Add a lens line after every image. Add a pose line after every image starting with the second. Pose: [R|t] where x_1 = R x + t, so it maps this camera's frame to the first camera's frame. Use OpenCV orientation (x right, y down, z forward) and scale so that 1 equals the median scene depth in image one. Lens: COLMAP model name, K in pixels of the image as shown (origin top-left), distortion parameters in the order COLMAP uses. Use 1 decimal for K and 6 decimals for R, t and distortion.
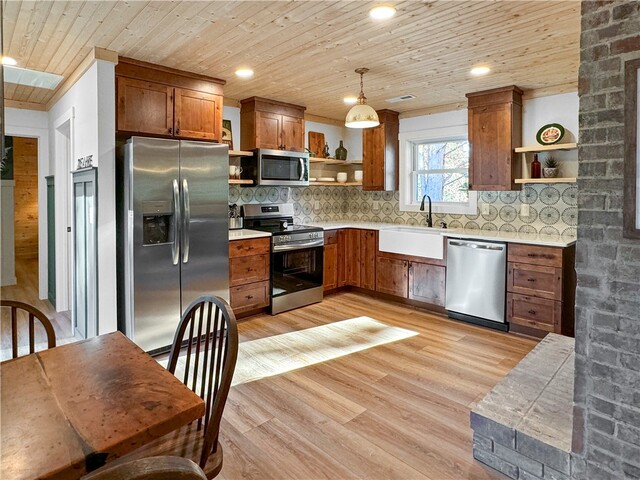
lens RADIAL K [[348.7, 0, 335.6], [0, 348.7, 218.7], [0, 0, 1]] dist [-0.025609, 0.000672]
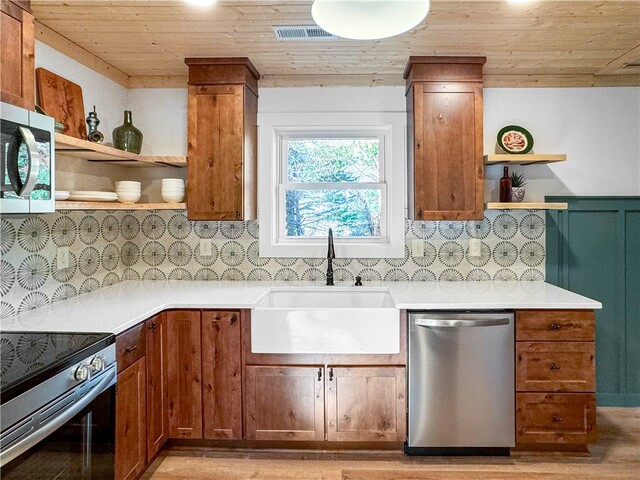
lens RADIAL K [[348.7, 0, 335.6], [0, 348.7, 218.7], [0, 0, 1]] dist [-0.025609, 0.000672]
pose [[0.748020, -0.019657, 0.663385, -0.094617], [0.053636, 0.998082, -0.030905, -0.065377], [-0.661505, 0.058699, 0.747640, 0.579138]]
